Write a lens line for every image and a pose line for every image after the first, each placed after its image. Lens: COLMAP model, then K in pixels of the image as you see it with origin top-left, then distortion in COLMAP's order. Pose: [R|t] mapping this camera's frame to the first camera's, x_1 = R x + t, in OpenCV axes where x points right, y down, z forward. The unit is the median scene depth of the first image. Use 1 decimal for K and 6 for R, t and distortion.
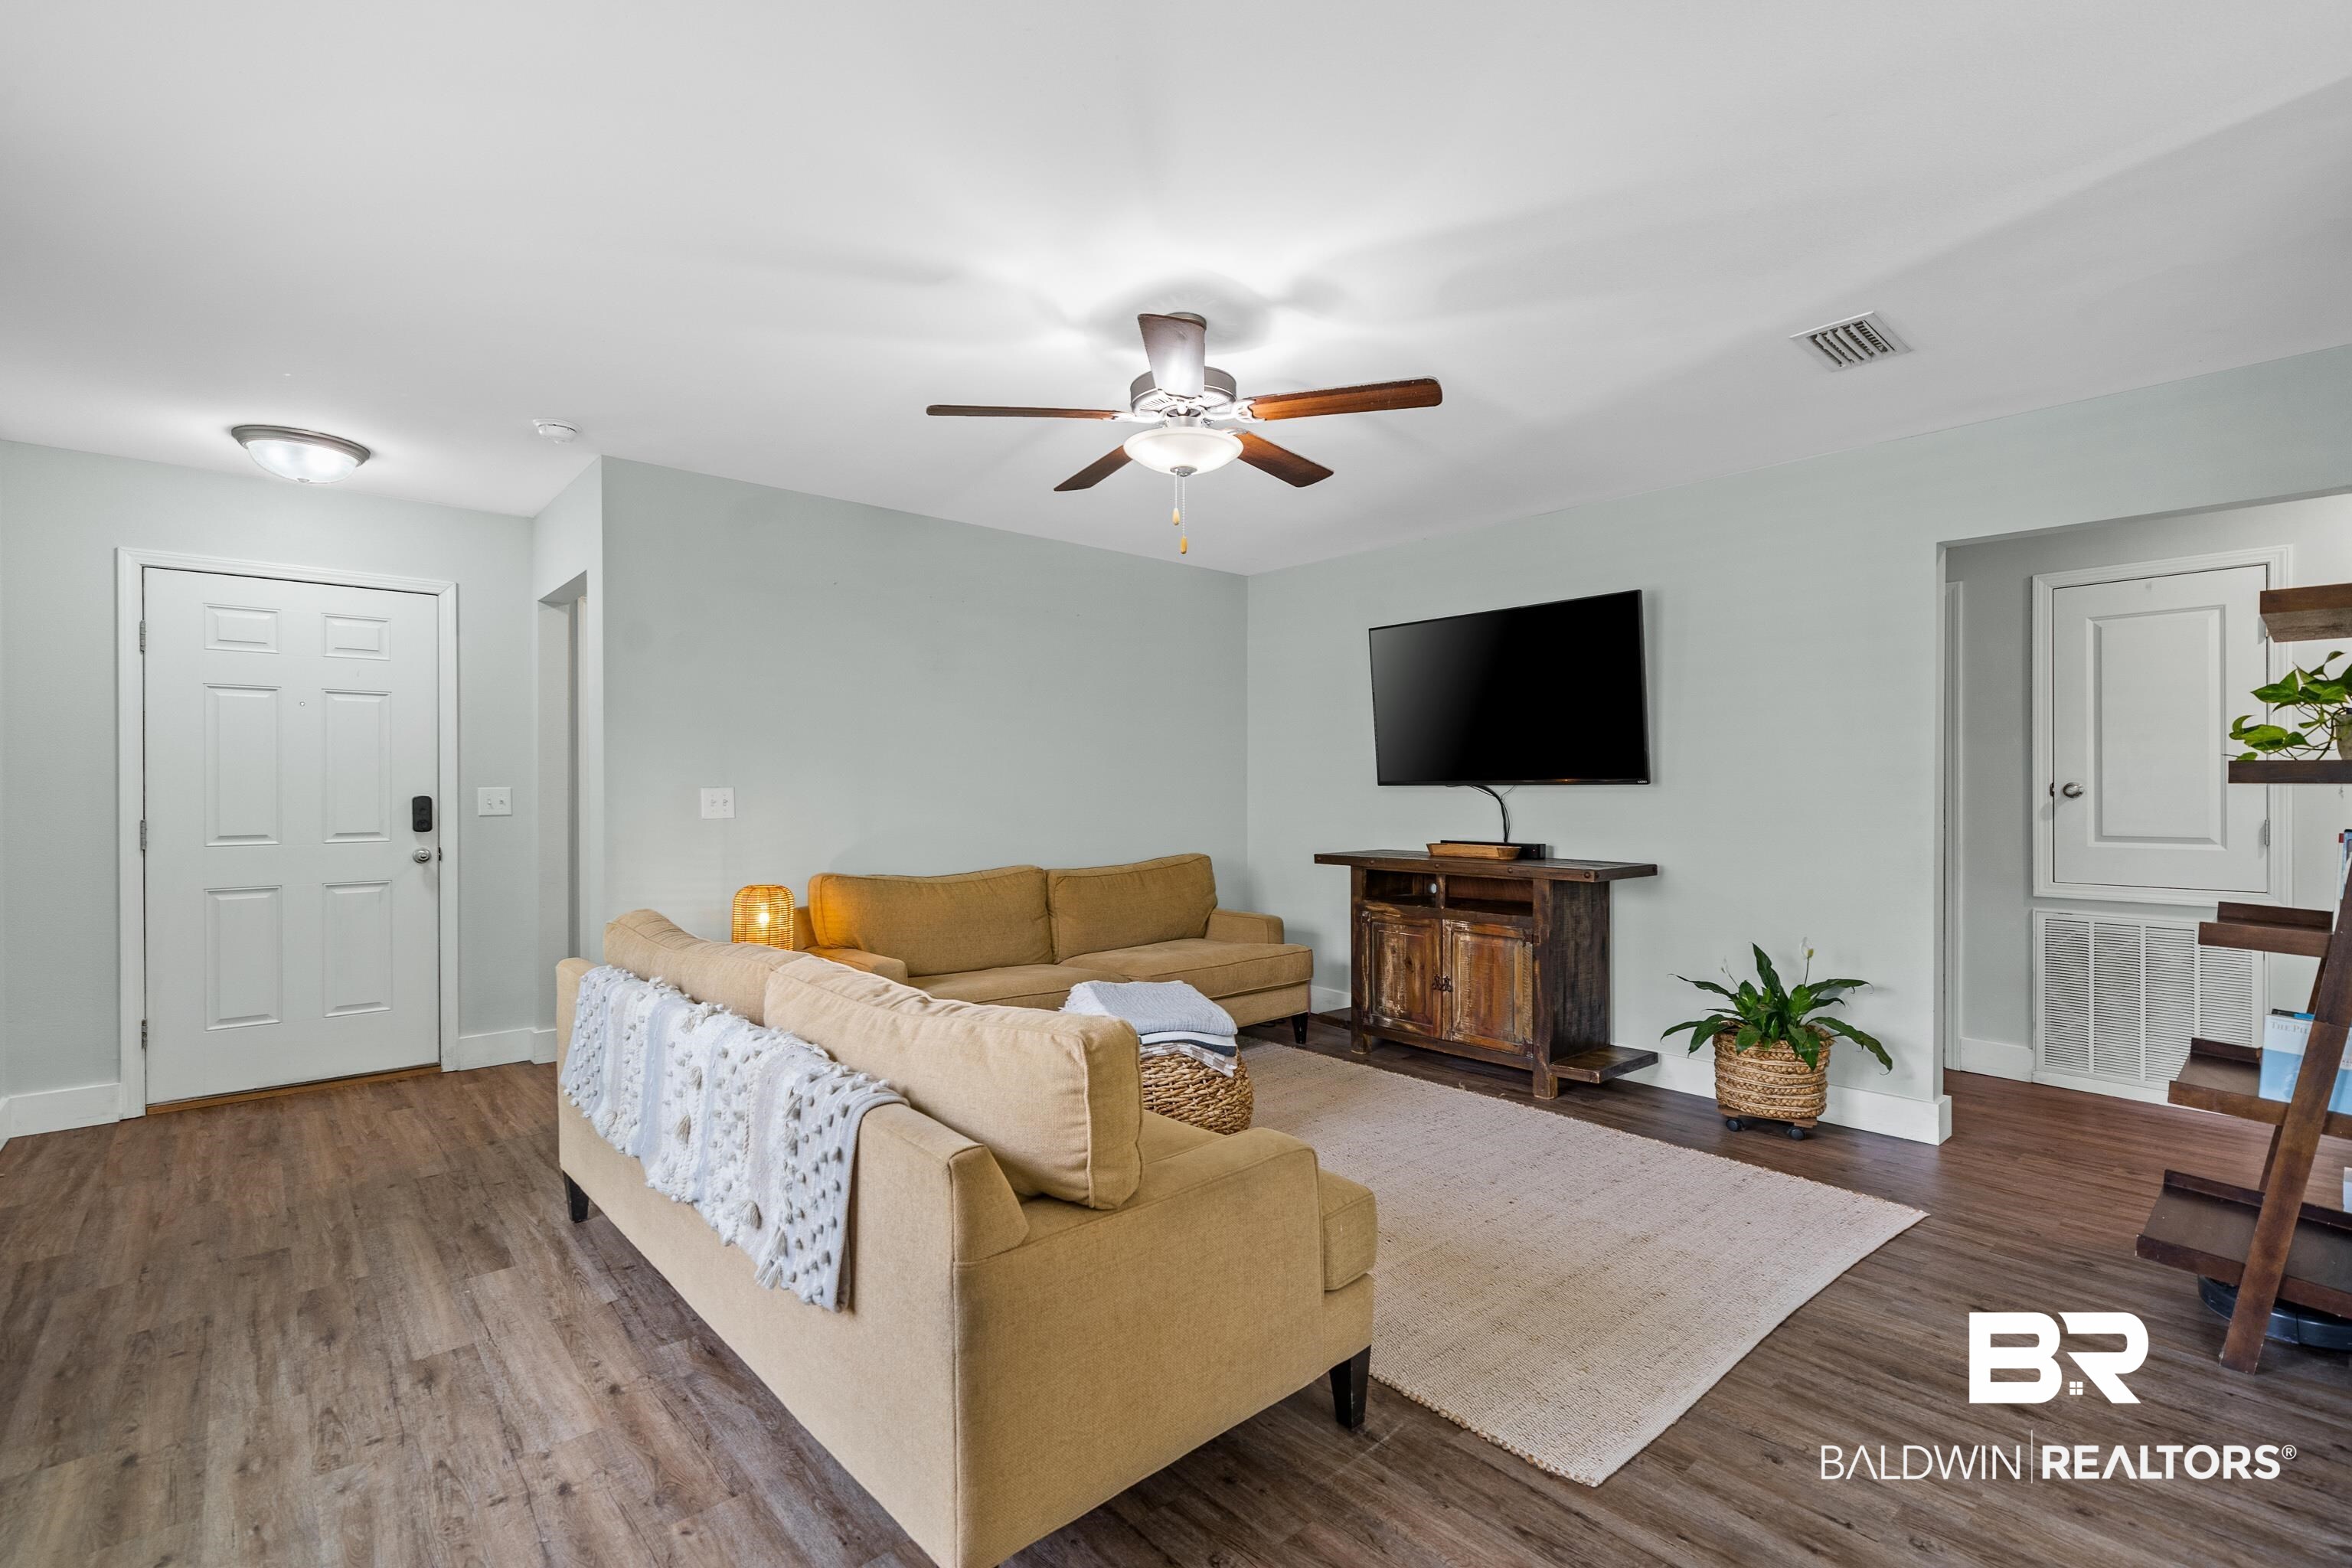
lens RADIAL K [[1046.4, 0, 1171.4], [0, 1046.4, 782.1], [0, 0, 1]] dist [0.001433, -0.000288]
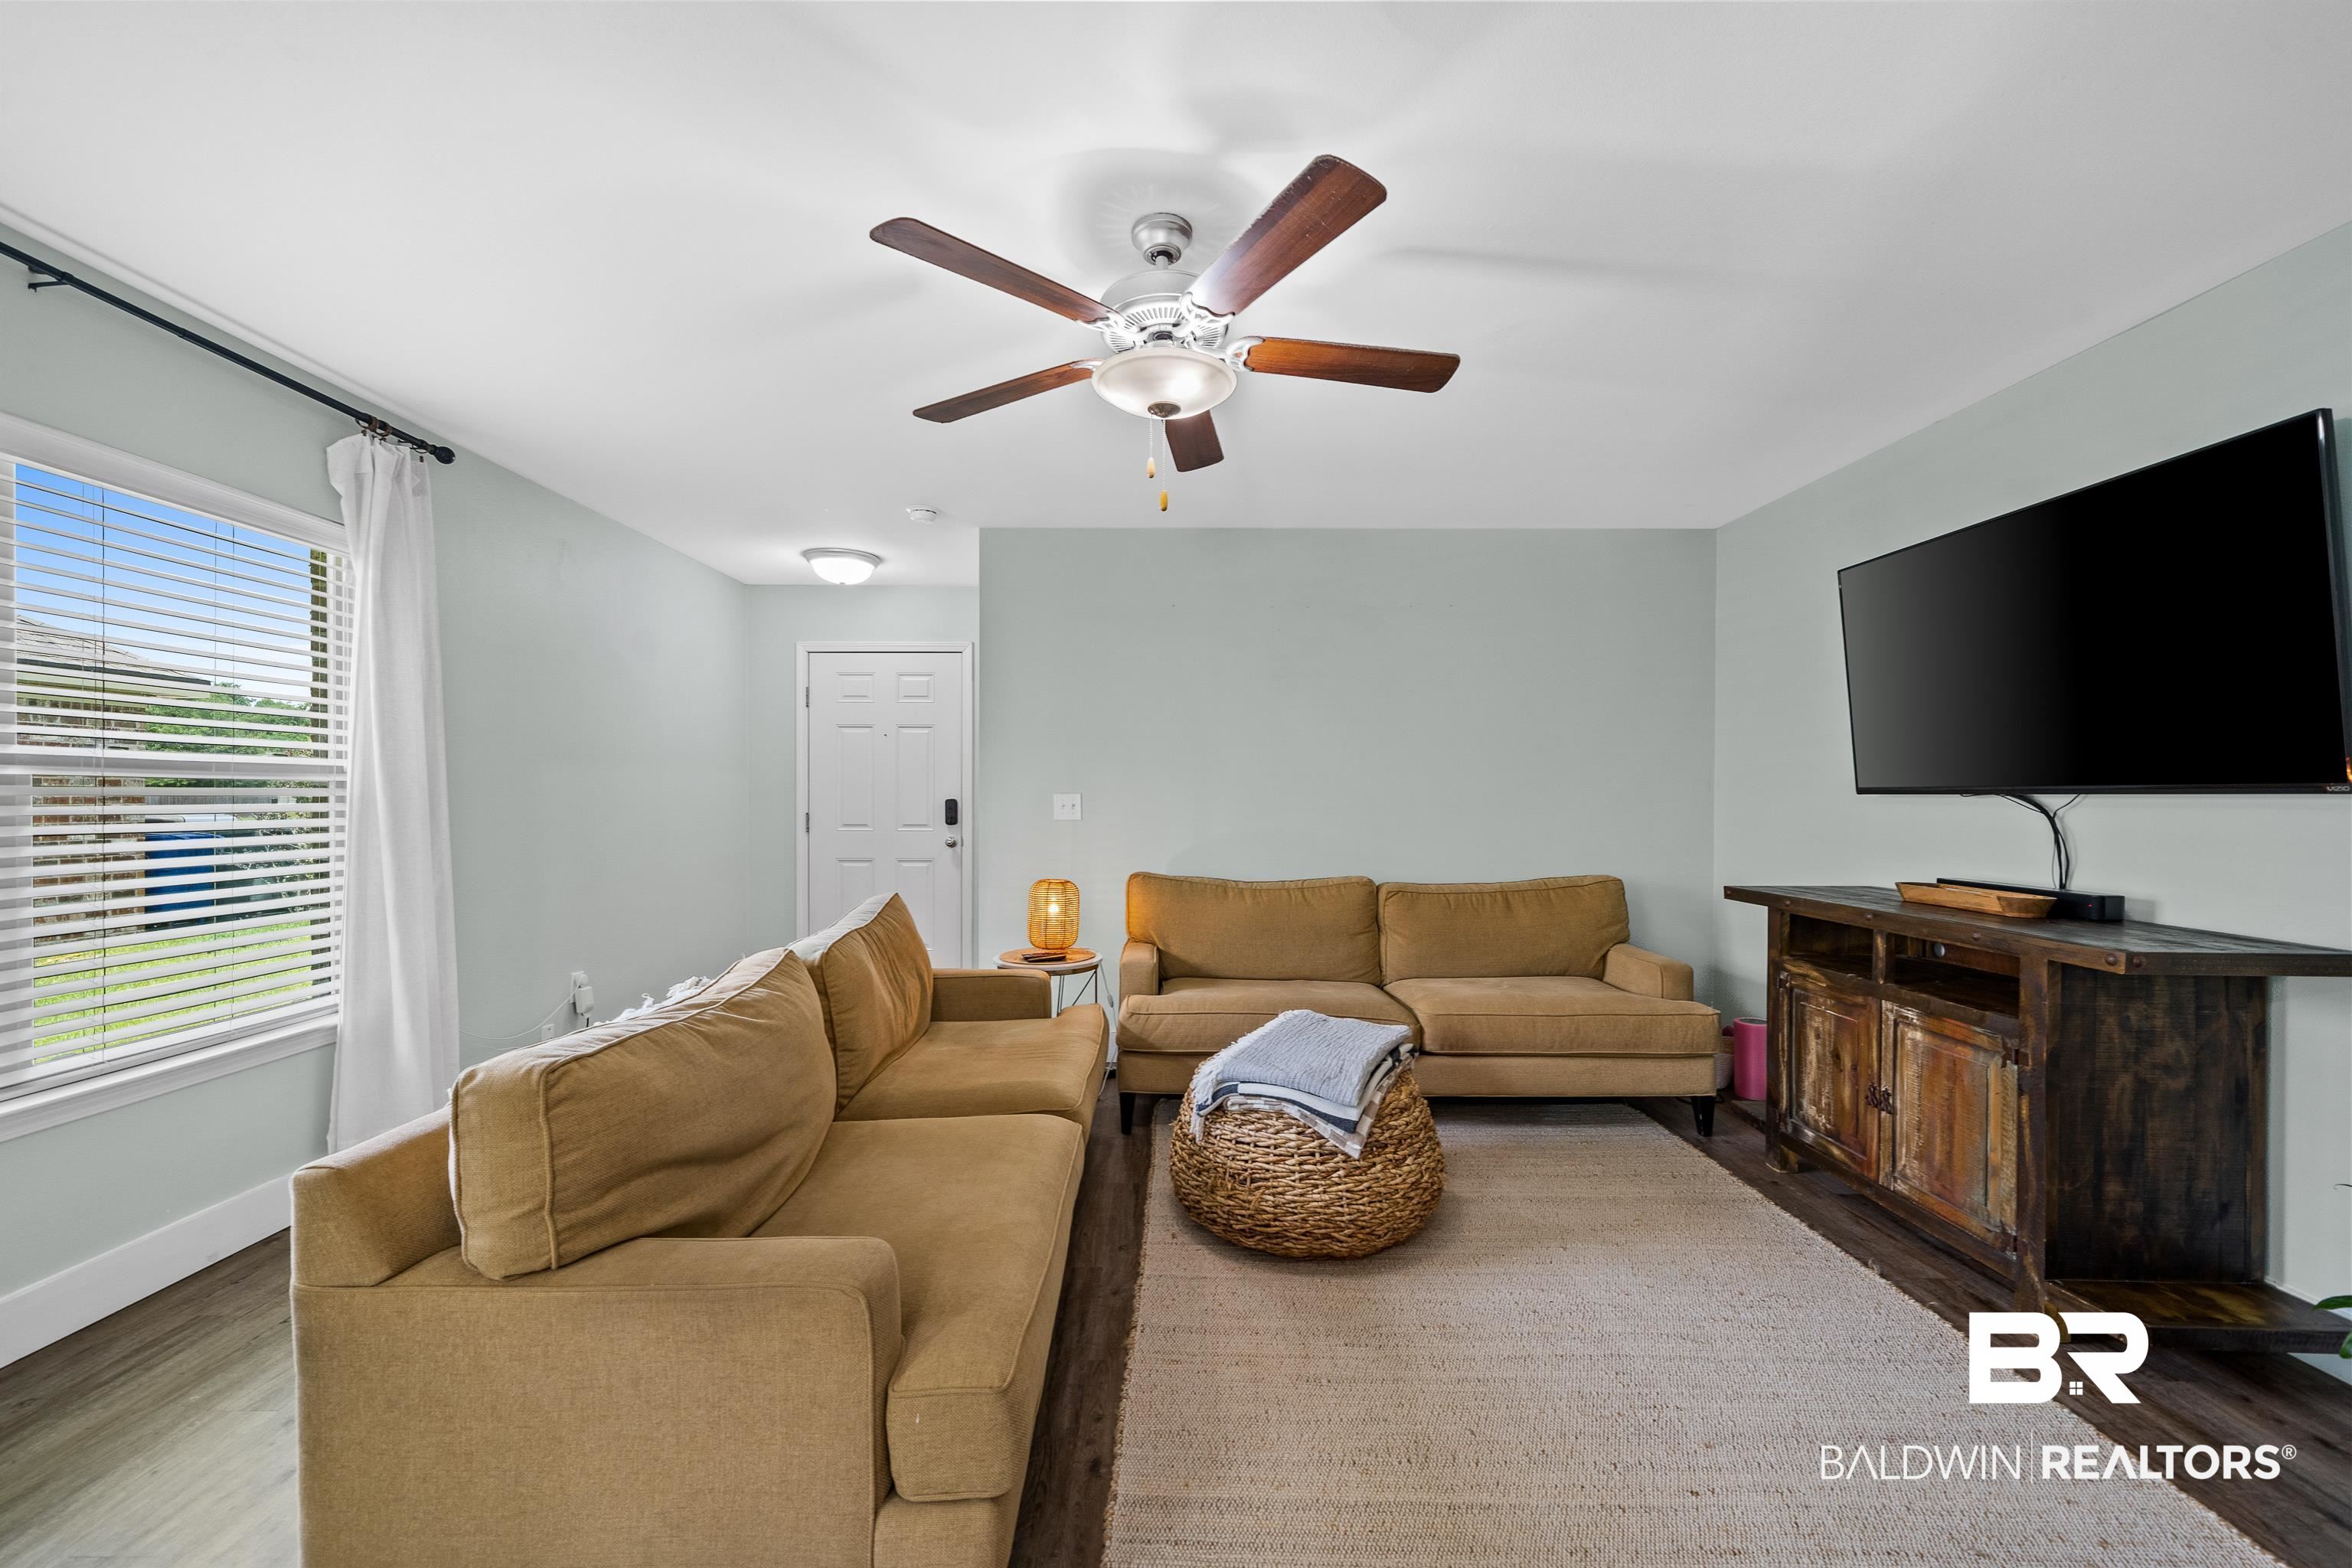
lens RADIAL K [[910.8, 0, 1175.1], [0, 910.8, 796.1], [0, 0, 1]] dist [-0.004665, -0.000394]
pose [[0.750336, 0.005078, -0.661038, 0.309874], [-0.000784, 0.999977, 0.006792, 0.000932], [0.661057, -0.004578, 0.750322, 0.295050]]
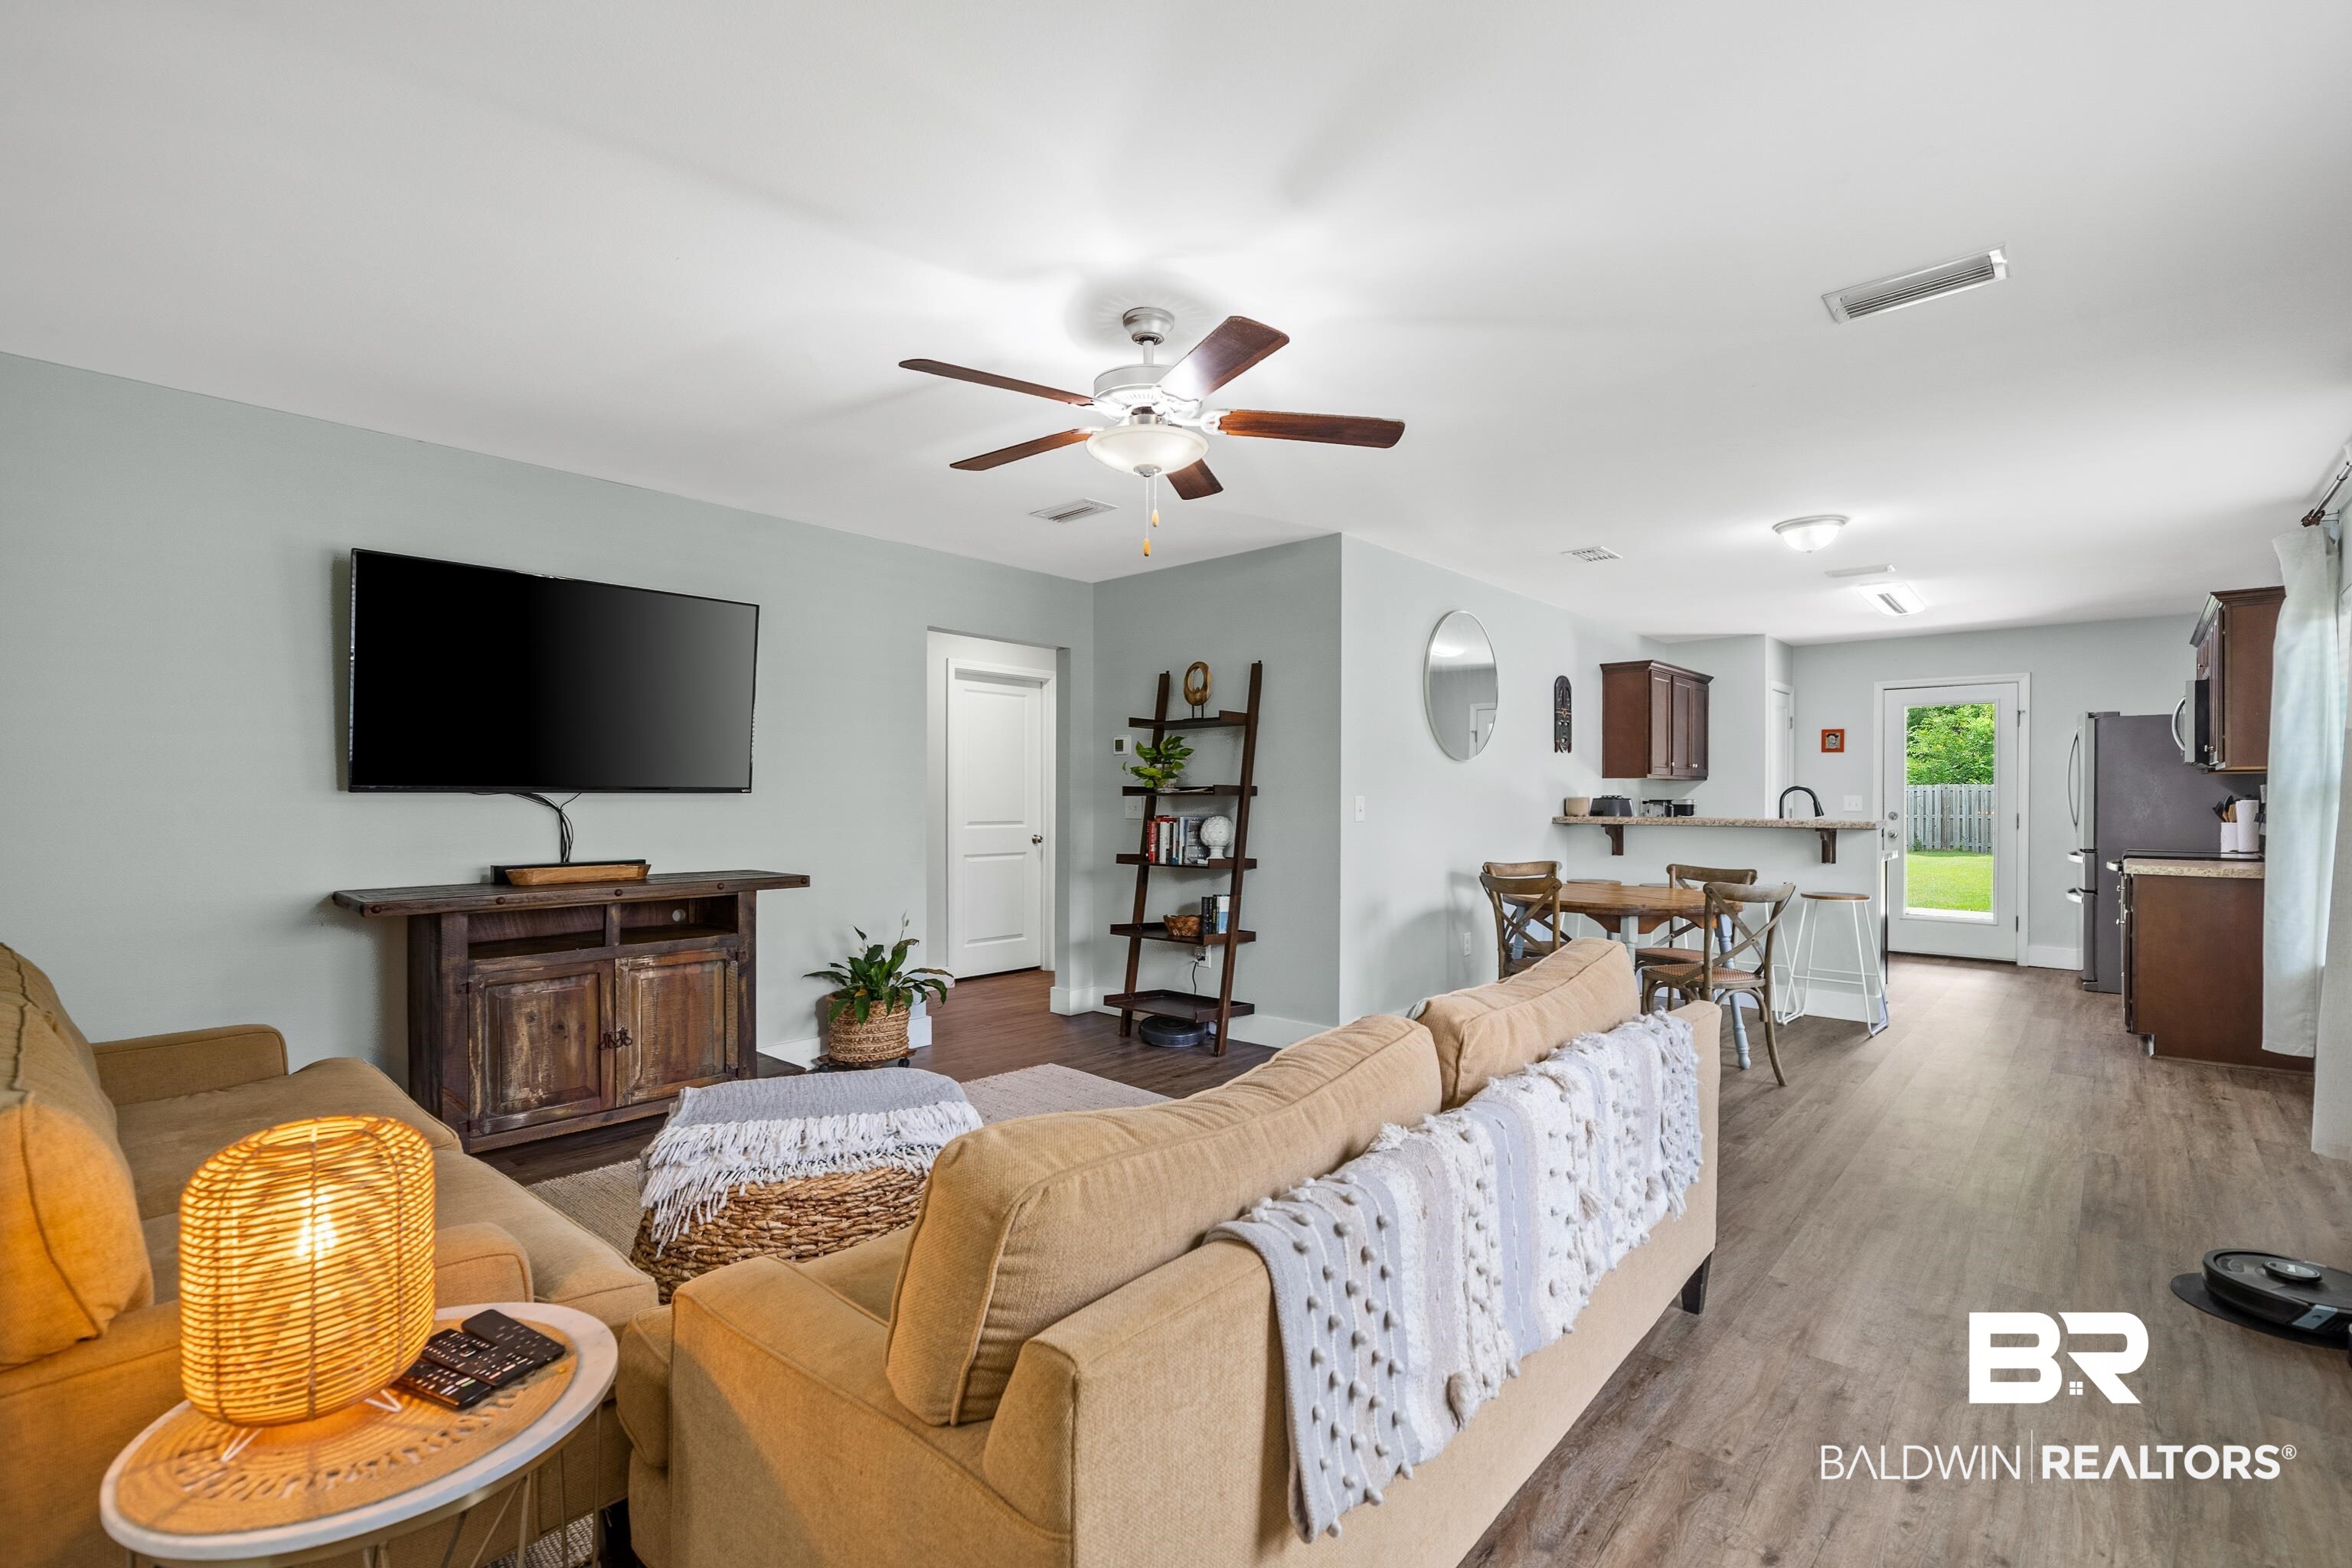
lens RADIAL K [[1046.4, 0, 1164.0], [0, 1046.4, 799.0], [0, 0, 1]] dist [0.001433, -0.000288]
pose [[-0.104643, -0.000965, 0.994509, -0.602450], [-0.007032, 0.999975, 0.000230, 0.004936], [-0.994485, -0.006970, -0.104647, 0.683121]]
